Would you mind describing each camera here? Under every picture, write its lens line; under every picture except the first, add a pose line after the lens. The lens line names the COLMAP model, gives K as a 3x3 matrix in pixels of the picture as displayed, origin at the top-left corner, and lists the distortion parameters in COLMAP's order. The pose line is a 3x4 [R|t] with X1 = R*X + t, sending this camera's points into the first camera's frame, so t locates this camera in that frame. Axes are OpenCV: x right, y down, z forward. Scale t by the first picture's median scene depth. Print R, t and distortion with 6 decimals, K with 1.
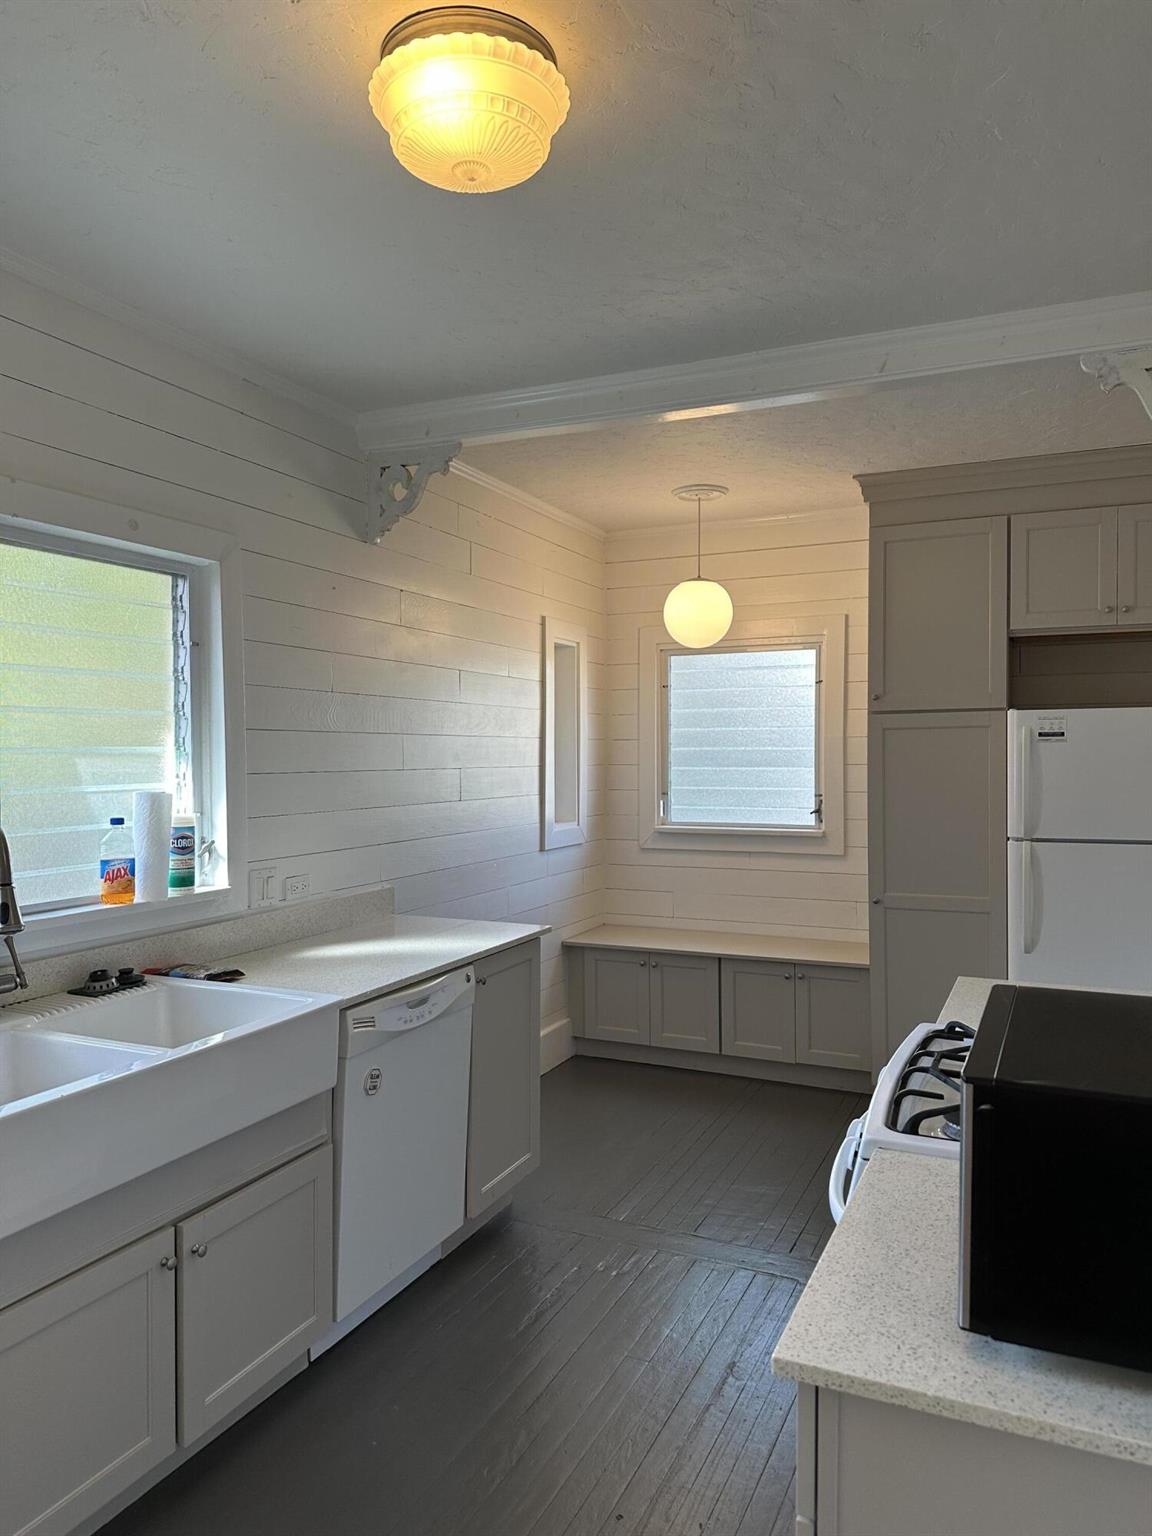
lens RADIAL K [[1071.1, 0, 575.7], [0, 1071.1, 777.7], [0, 0, 1]] dist [0.145008, -0.211847]
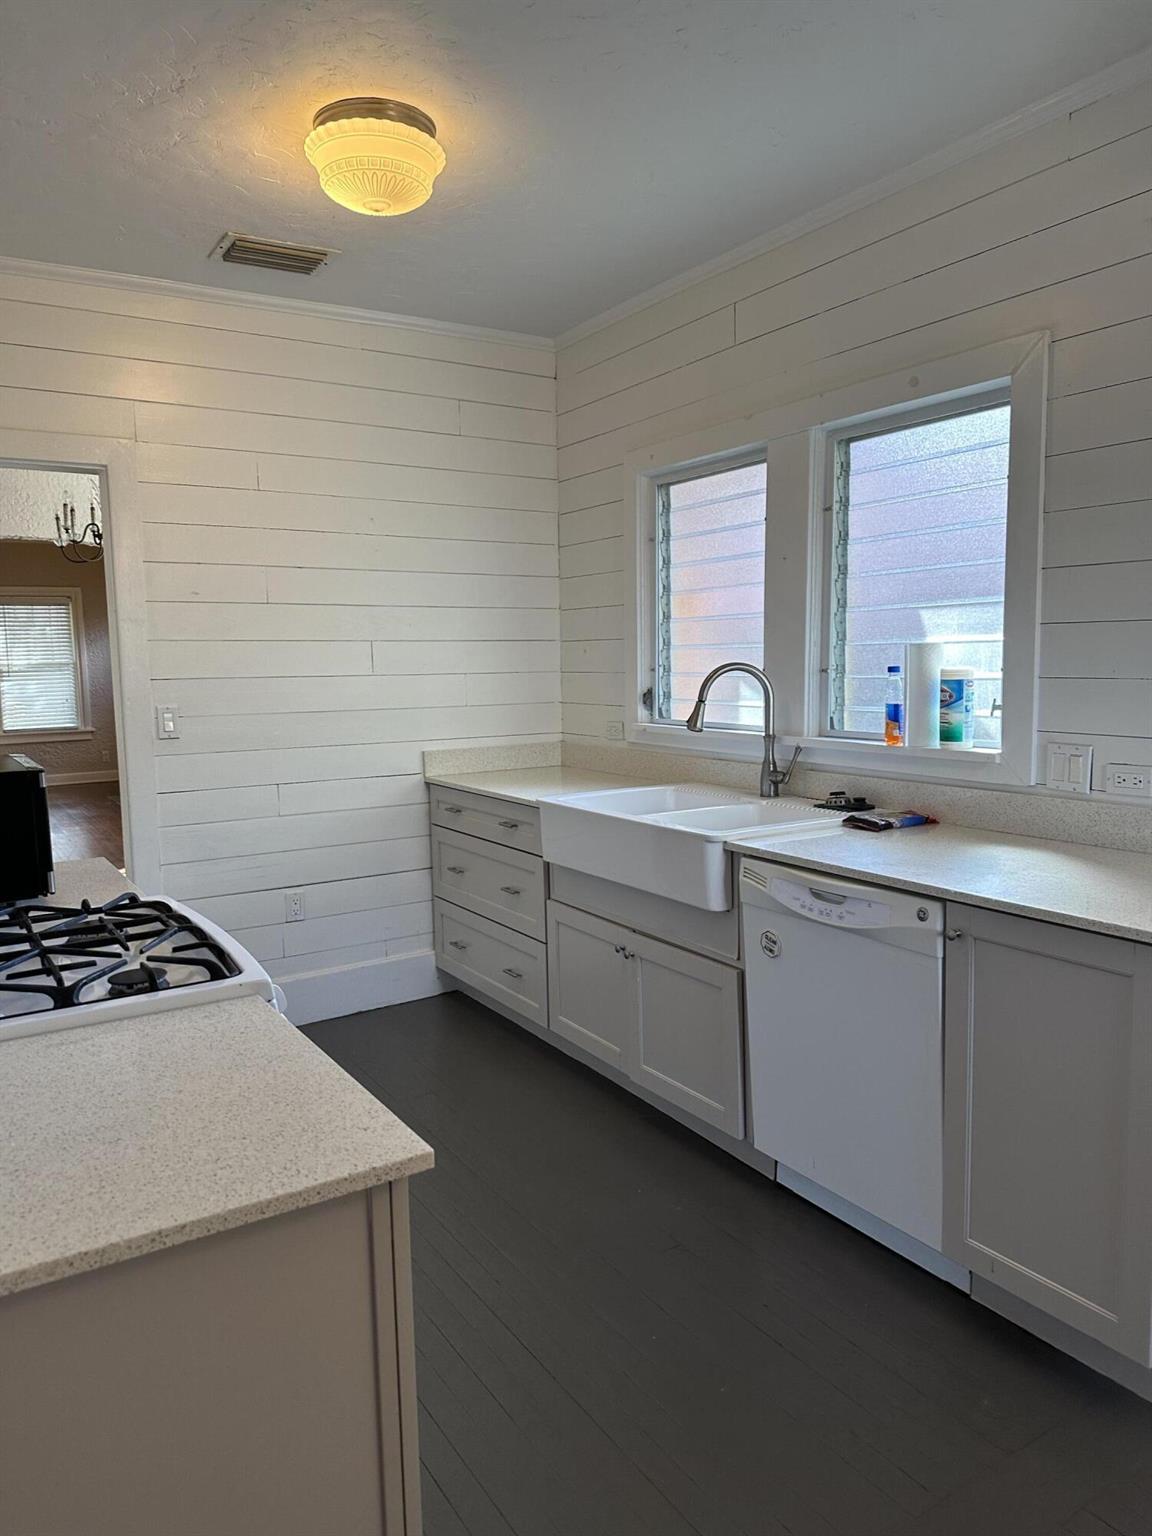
lens RADIAL K [[1071.1, 0, 575.7], [0, 1071.1, 777.7], [0, 0, 1]] dist [0.145008, -0.211847]
pose [[-0.559778, 0.109062, -0.821434, 0.658189], [-0.000492, 0.991257, 0.131944, 0.003884], [0.828643, 0.074263, -0.554830, 1.315049]]
